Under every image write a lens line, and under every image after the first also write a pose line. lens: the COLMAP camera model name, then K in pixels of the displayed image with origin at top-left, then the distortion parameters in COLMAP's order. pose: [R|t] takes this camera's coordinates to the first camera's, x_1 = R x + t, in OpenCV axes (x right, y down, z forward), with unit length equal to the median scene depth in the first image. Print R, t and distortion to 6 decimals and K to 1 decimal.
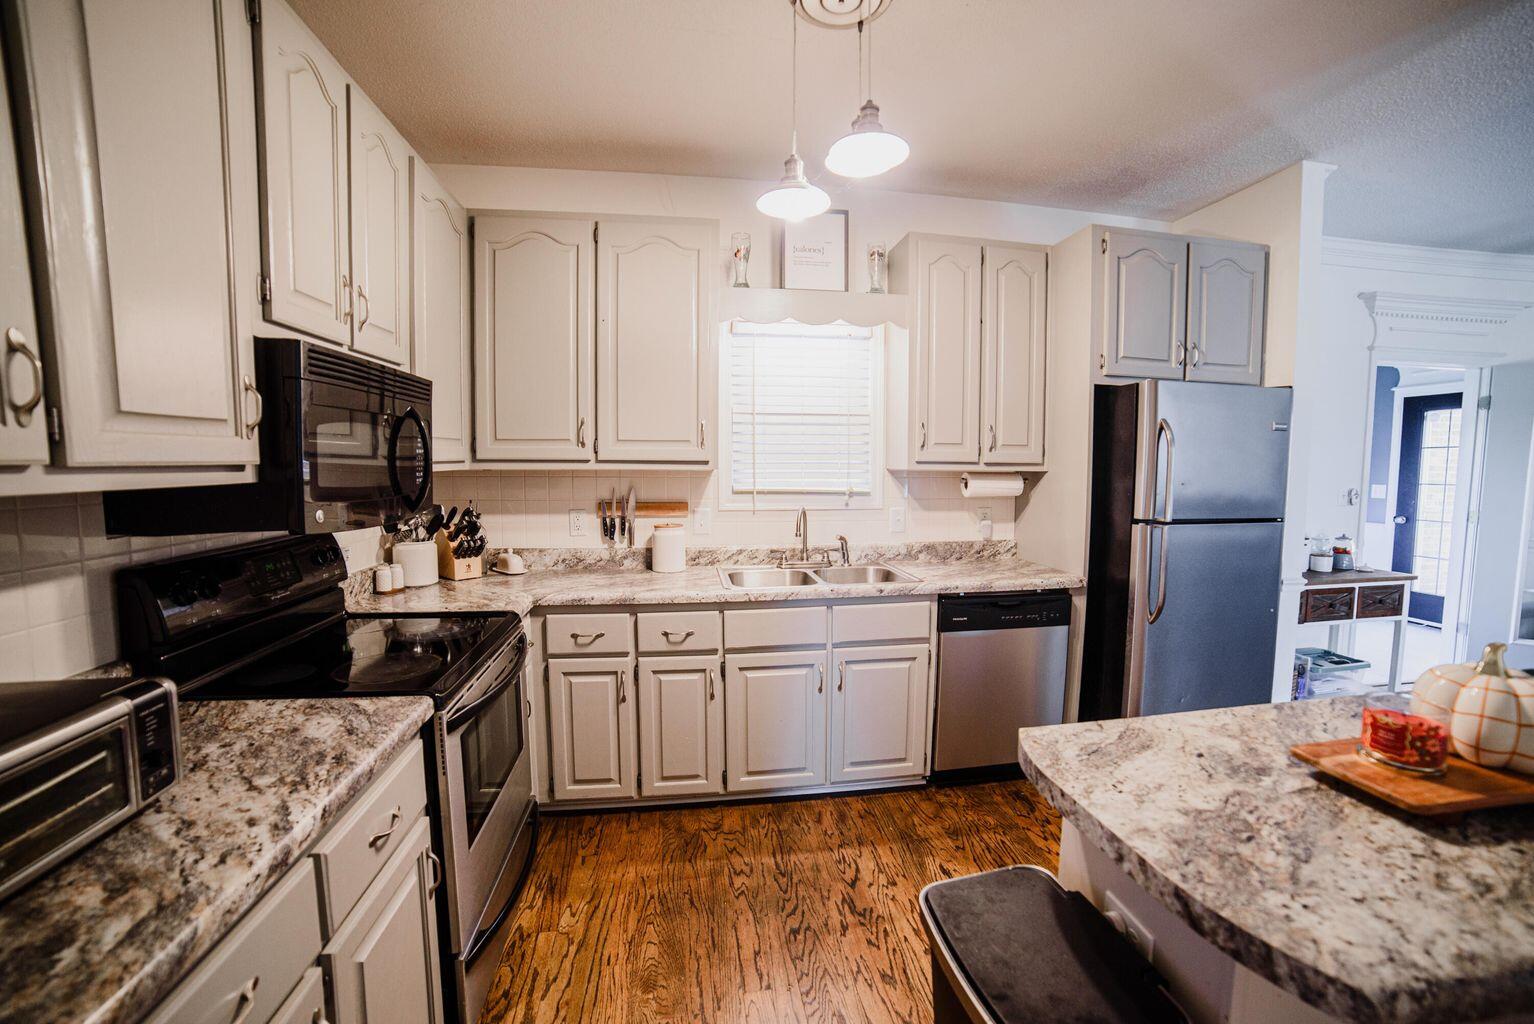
lens RADIAL K [[650.8, 0, 784.3], [0, 650.8, 520.7], [0, 0, 1]] dist [-0.076594, 0.020441]
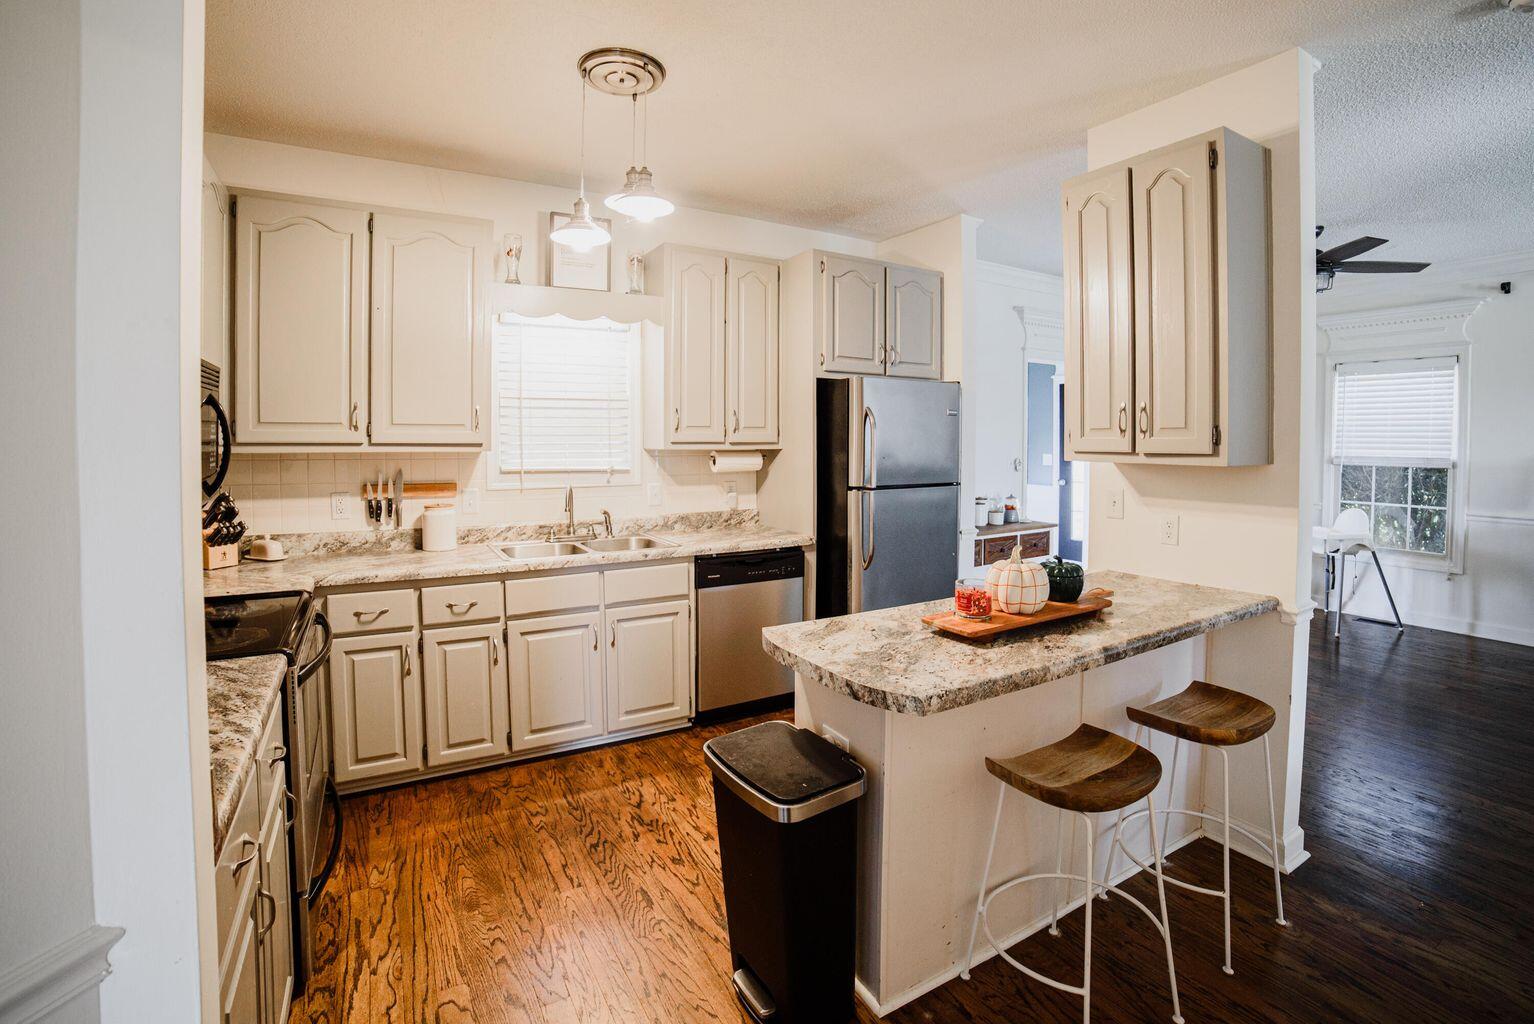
lens RADIAL K [[736.1, 0, 794.1], [0, 736.1, 445.7], [0, 0, 1]] dist [-0.080546, 0.001040]
pose [[0.923990, -0.007401, 0.382344, -0.103678], [0.035979, 0.997060, -0.067647, 0.011108], [-0.380719, 0.076262, 0.921541, -0.303133]]
